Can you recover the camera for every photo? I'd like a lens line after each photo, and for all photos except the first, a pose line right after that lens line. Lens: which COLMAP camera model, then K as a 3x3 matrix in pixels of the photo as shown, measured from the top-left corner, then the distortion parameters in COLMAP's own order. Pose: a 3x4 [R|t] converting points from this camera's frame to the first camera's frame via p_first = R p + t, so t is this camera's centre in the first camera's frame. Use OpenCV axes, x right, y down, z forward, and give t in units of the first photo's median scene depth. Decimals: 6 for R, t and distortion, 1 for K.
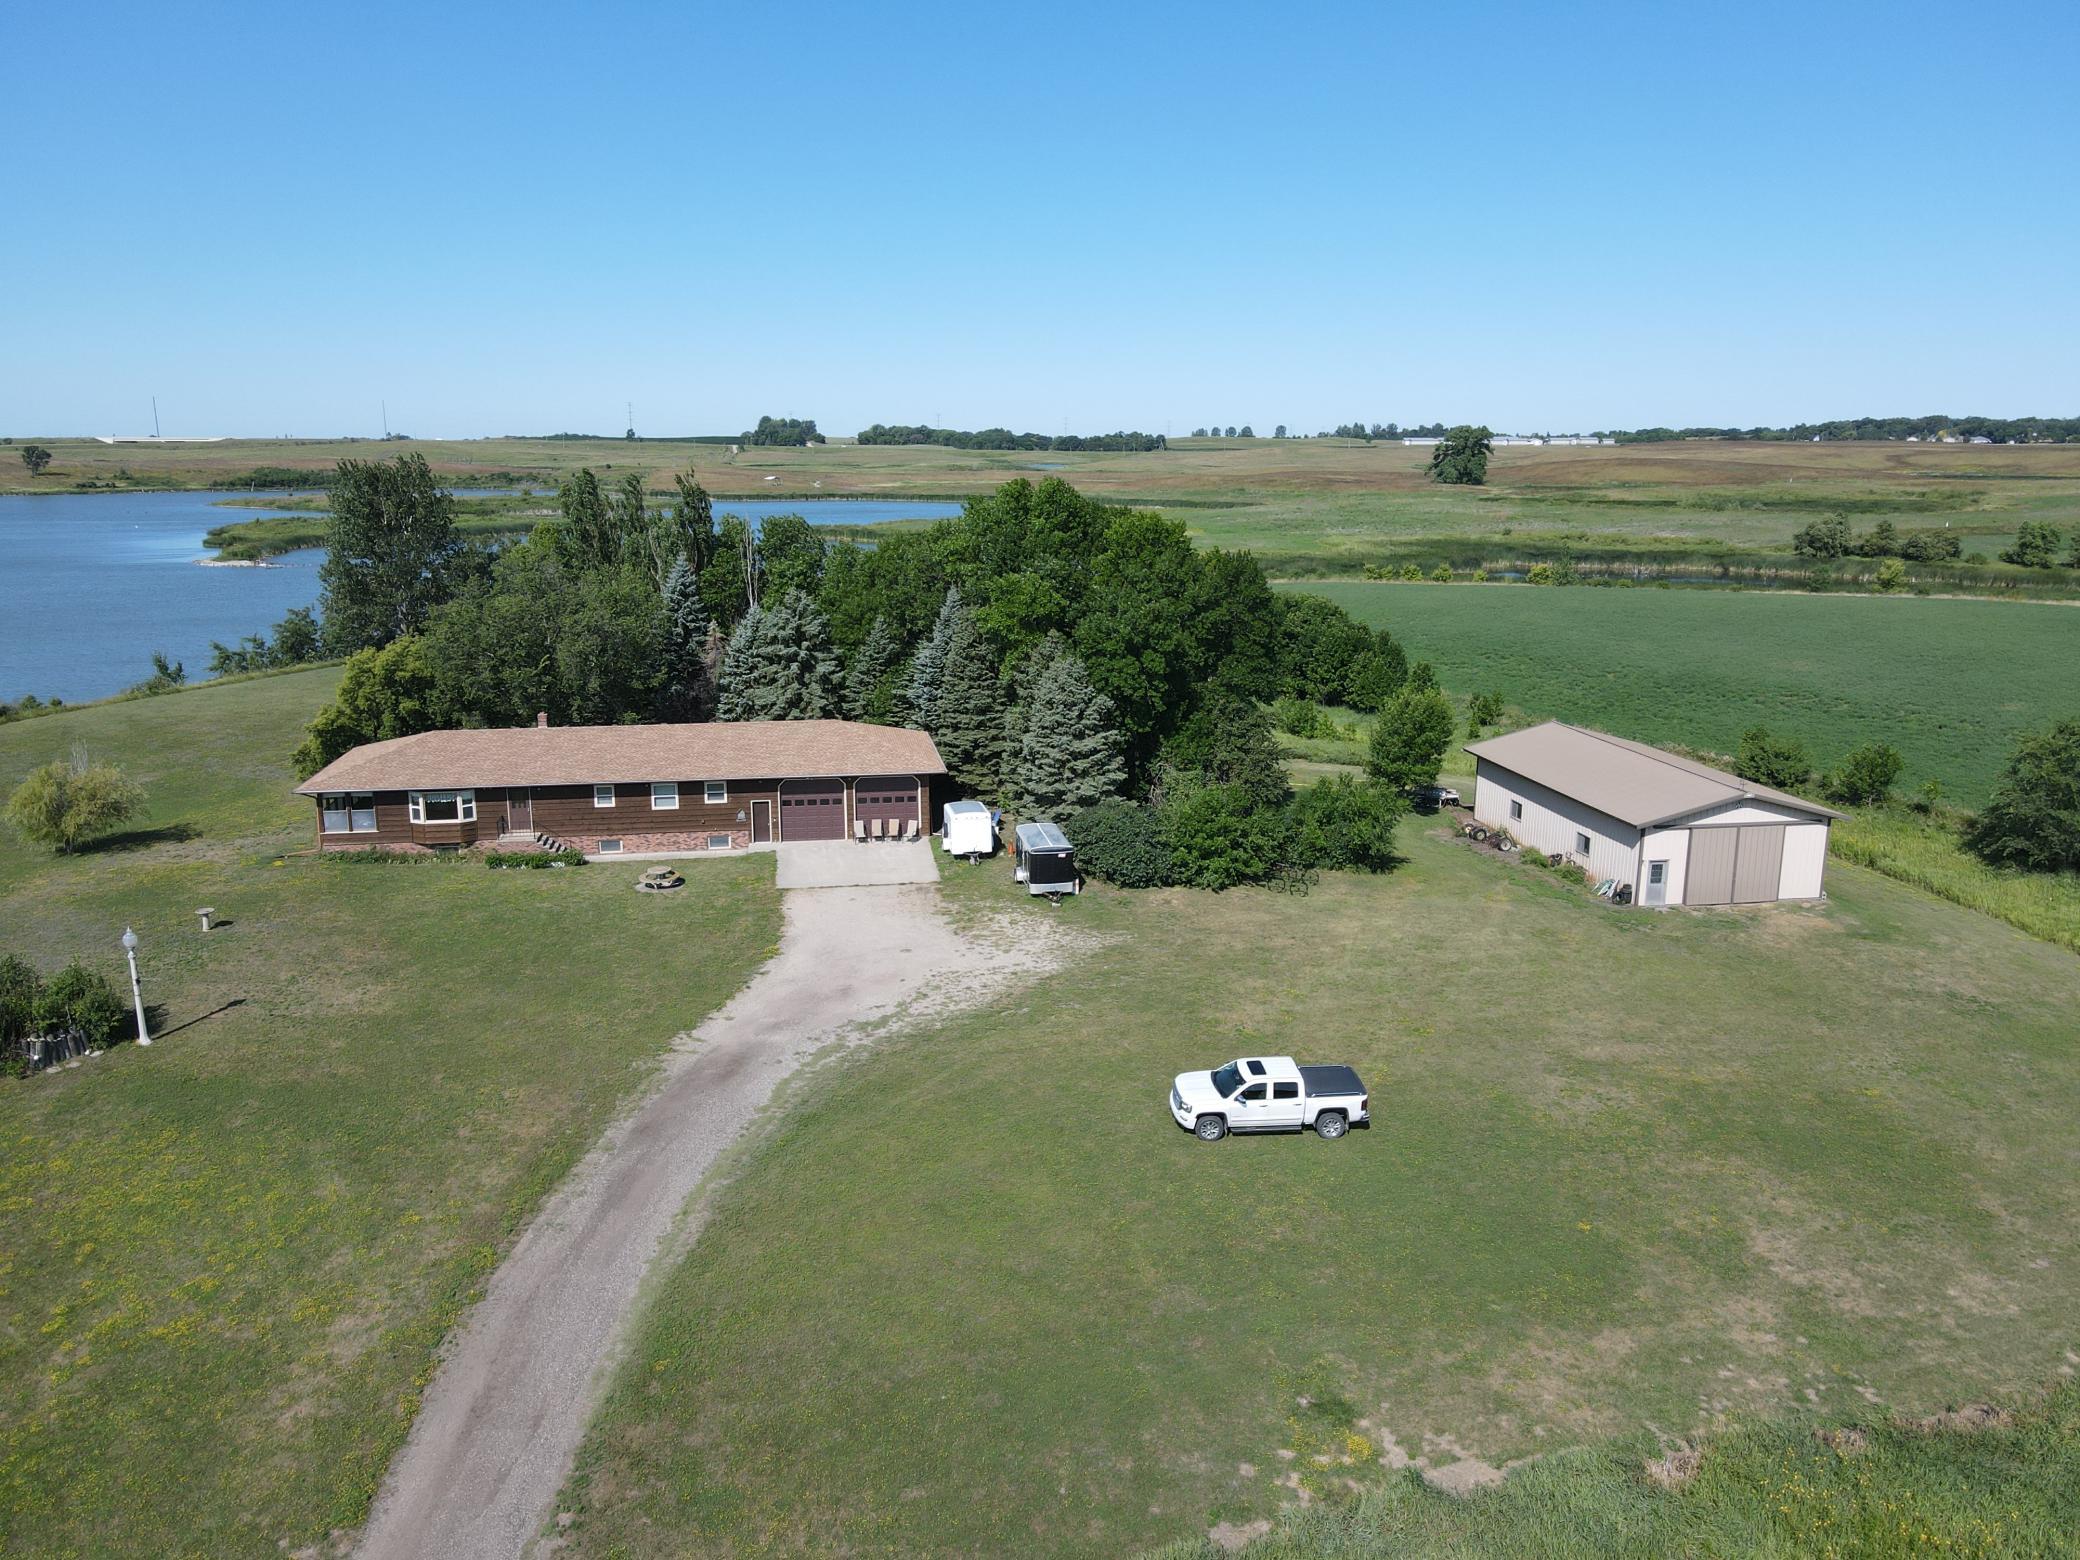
lens RADIAL K [[1526.3, 0, 1044.1], [0, 1526.3, 772.4], [0, 0, 1]] dist [-0.007003, 0.041988]
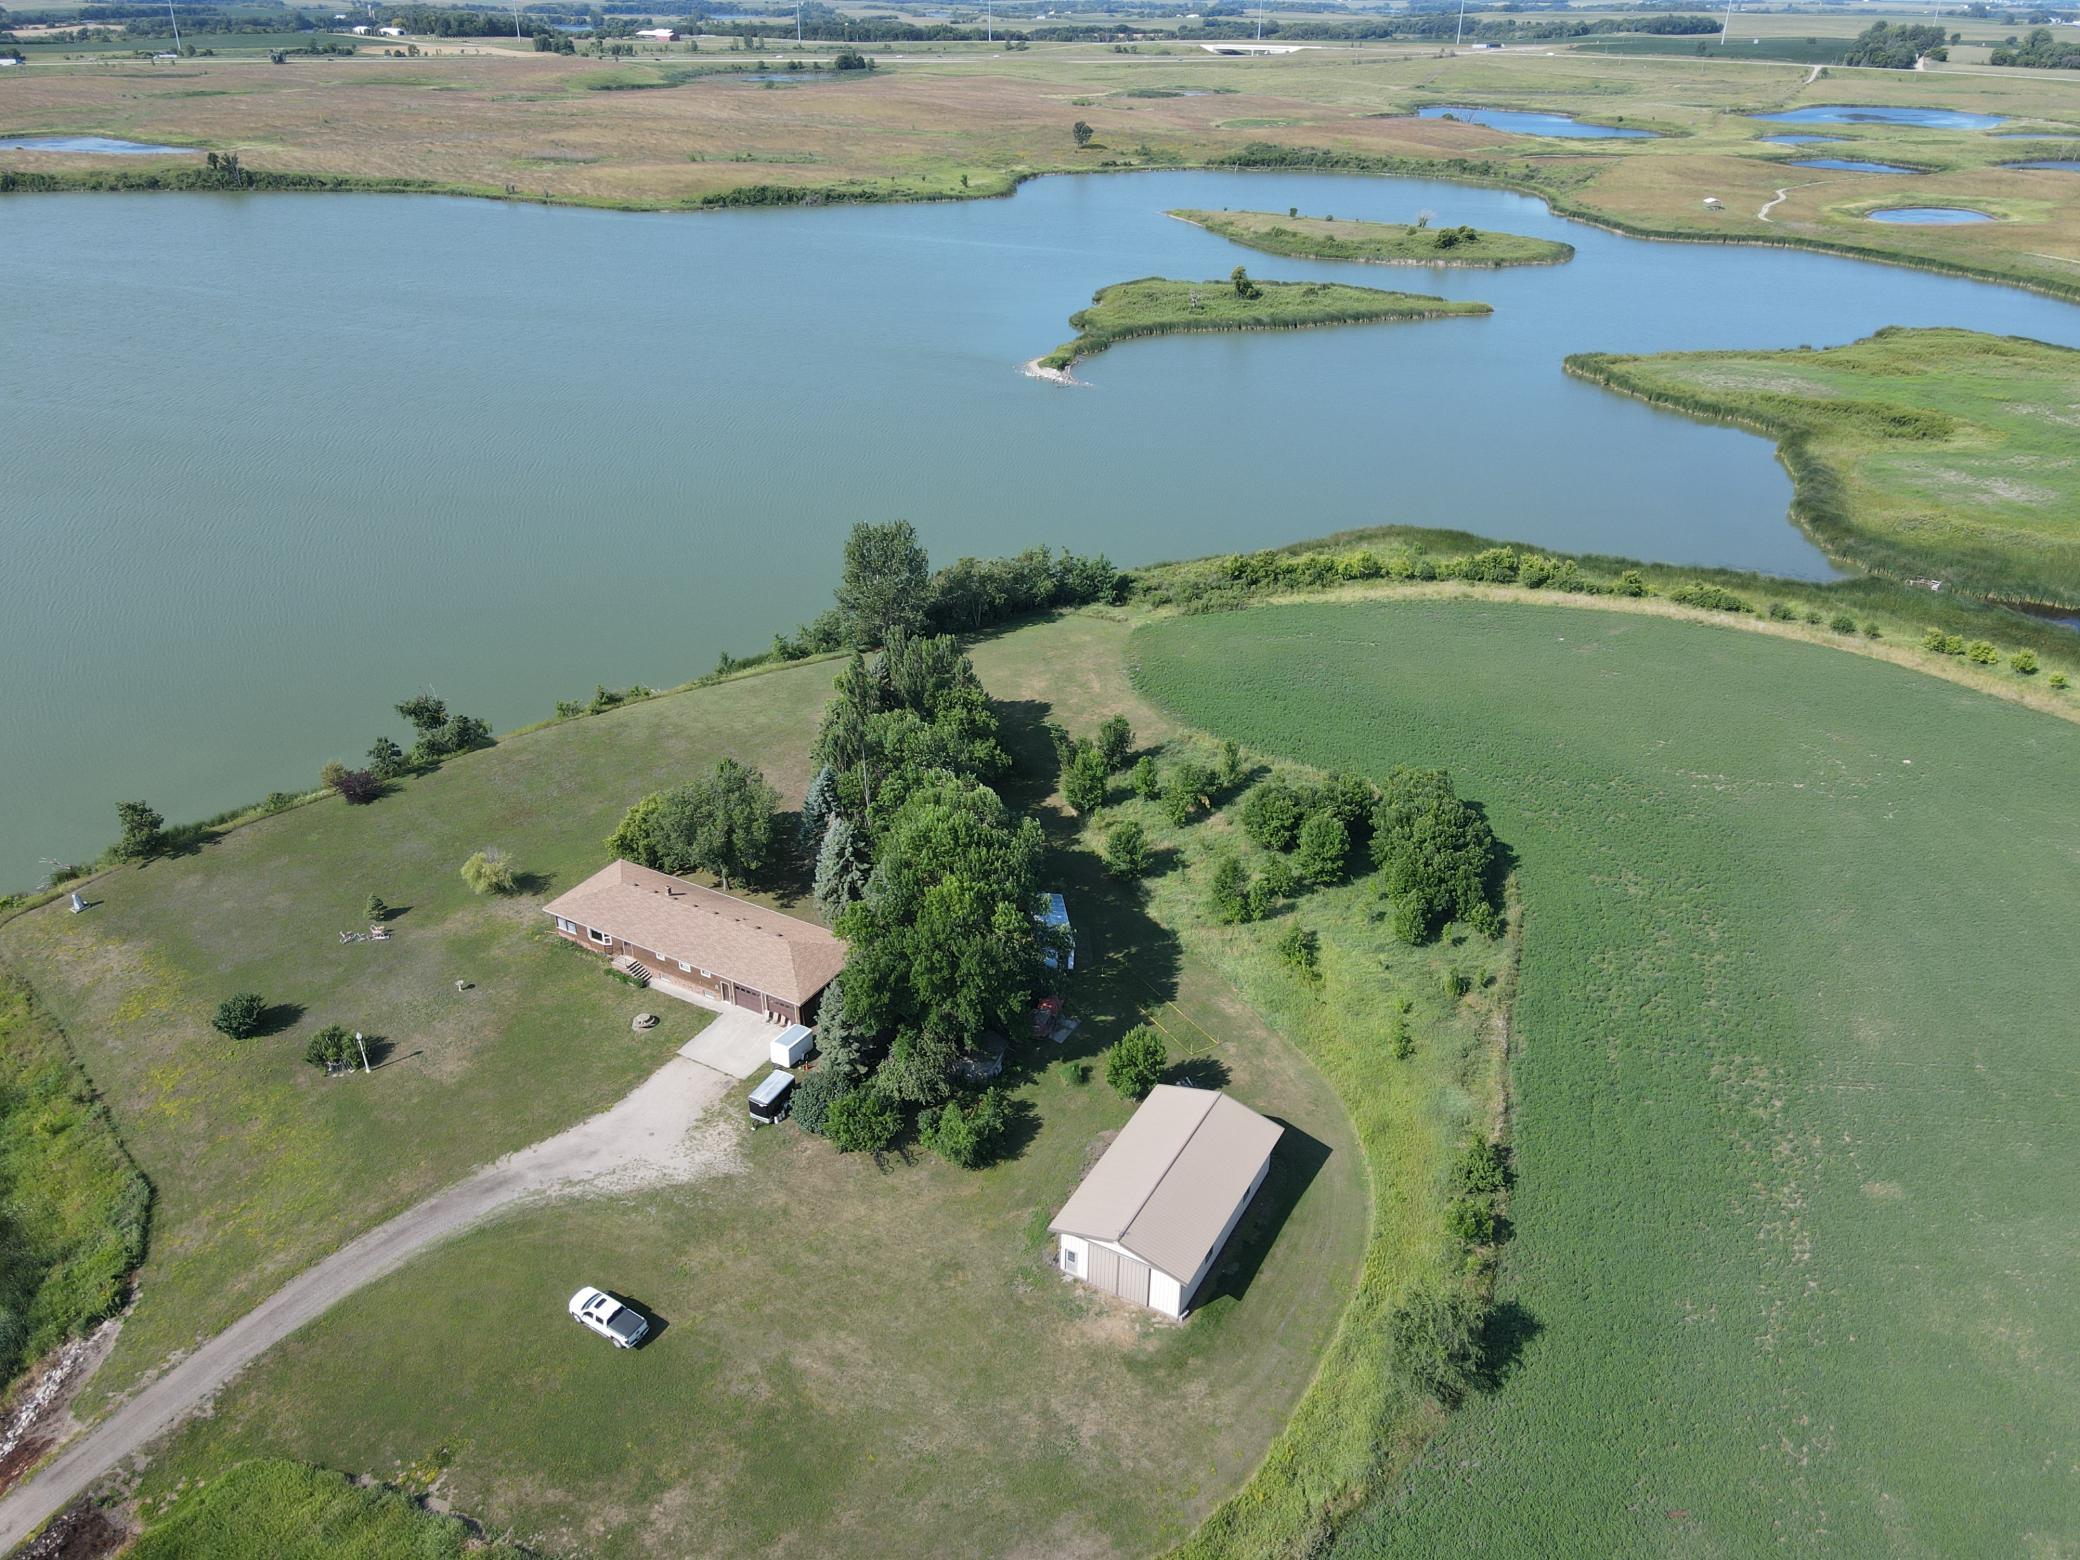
lens RADIAL K [[1516.9, 0, 1048.1], [0, 1516.9, 793.7], [0, 0, 1]] dist [0.008737, 0.007785]
pose [[0.781416, 0.299977, -0.547177, 0.953222], [-0.139456, 0.938644, 0.315434, -0.752090], [0.608228, -0.170178, 0.775305, -0.110116]]
